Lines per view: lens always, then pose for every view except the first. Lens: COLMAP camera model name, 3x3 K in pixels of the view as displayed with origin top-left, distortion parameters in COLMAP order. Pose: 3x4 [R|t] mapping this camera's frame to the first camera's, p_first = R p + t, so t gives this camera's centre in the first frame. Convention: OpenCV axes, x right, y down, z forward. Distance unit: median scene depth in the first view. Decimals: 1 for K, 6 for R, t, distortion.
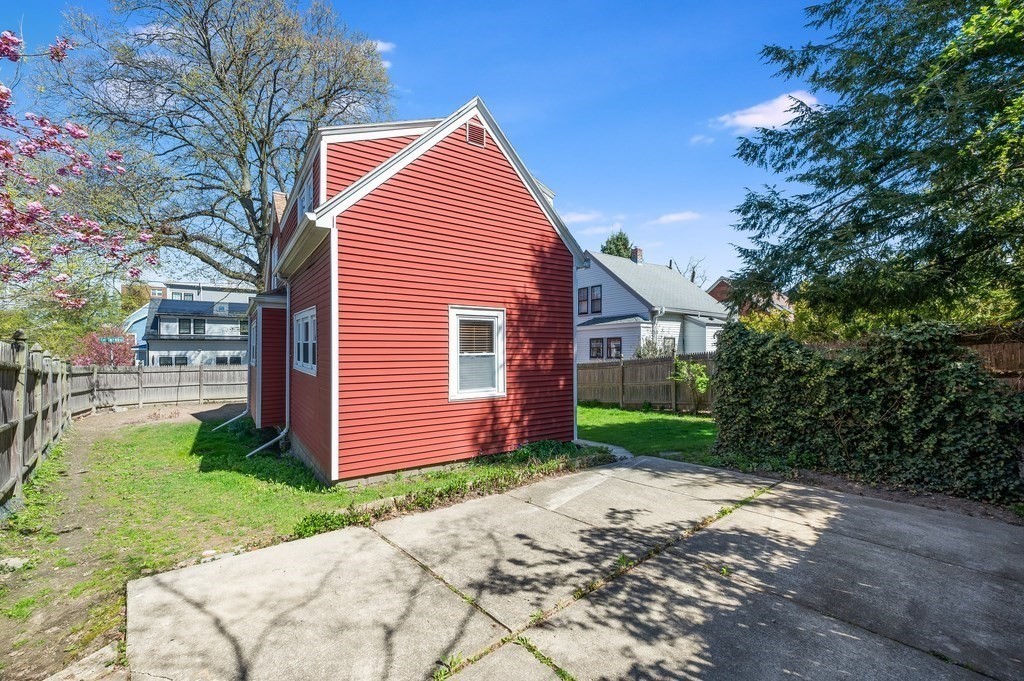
lens RADIAL K [[408.2, 0, 510.5], [0, 408.2, 350.6], [0, 0, 1]] dist [-0.001847, -0.000198]
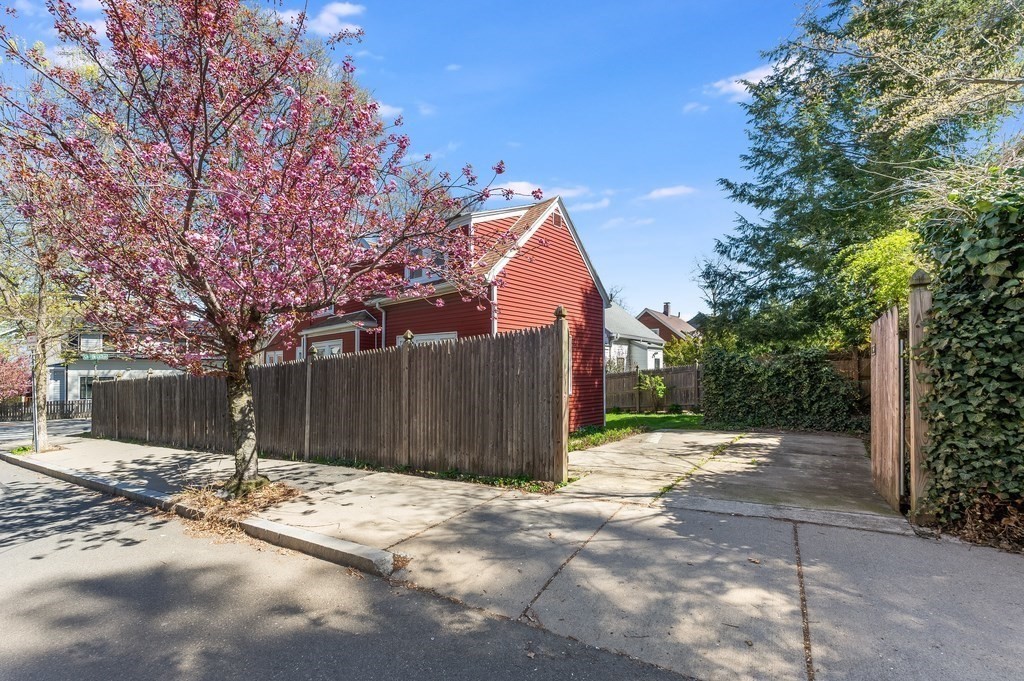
lens RADIAL K [[410.7, 0, 511.1], [0, 410.7, 366.4], [0, 0, 1]] dist [-0.000483, -0.000067]
pose [[0.976182, 0.001642, 0.216949, -0.586508], [0.001461, 0.999899, -0.014141, 0.031430], [-0.216950, 0.014121, 0.976081, -0.441115]]
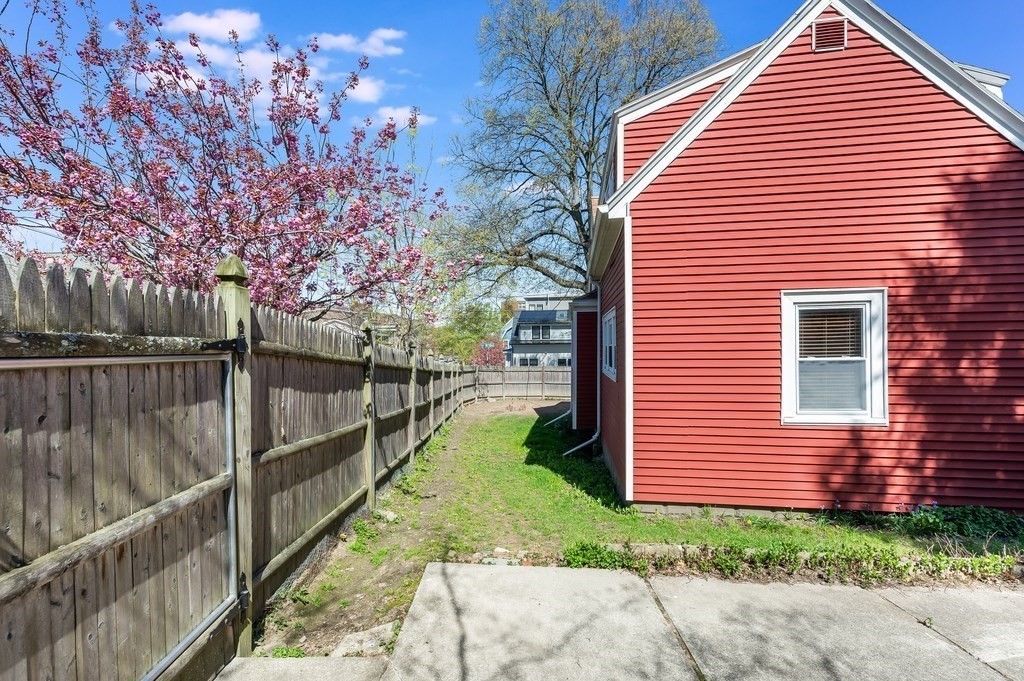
lens RADIAL K [[438.0, 0, 511.8], [0, 438.0, 355.4], [0, 0, 1]] dist [0.002956, 0.000656]
pose [[0.736419, -0.000842, -0.676526, 0.021925], [0.006201, 0.999966, 0.005505, -0.004318], [0.676498, -0.008249, 0.736399, 0.104981]]
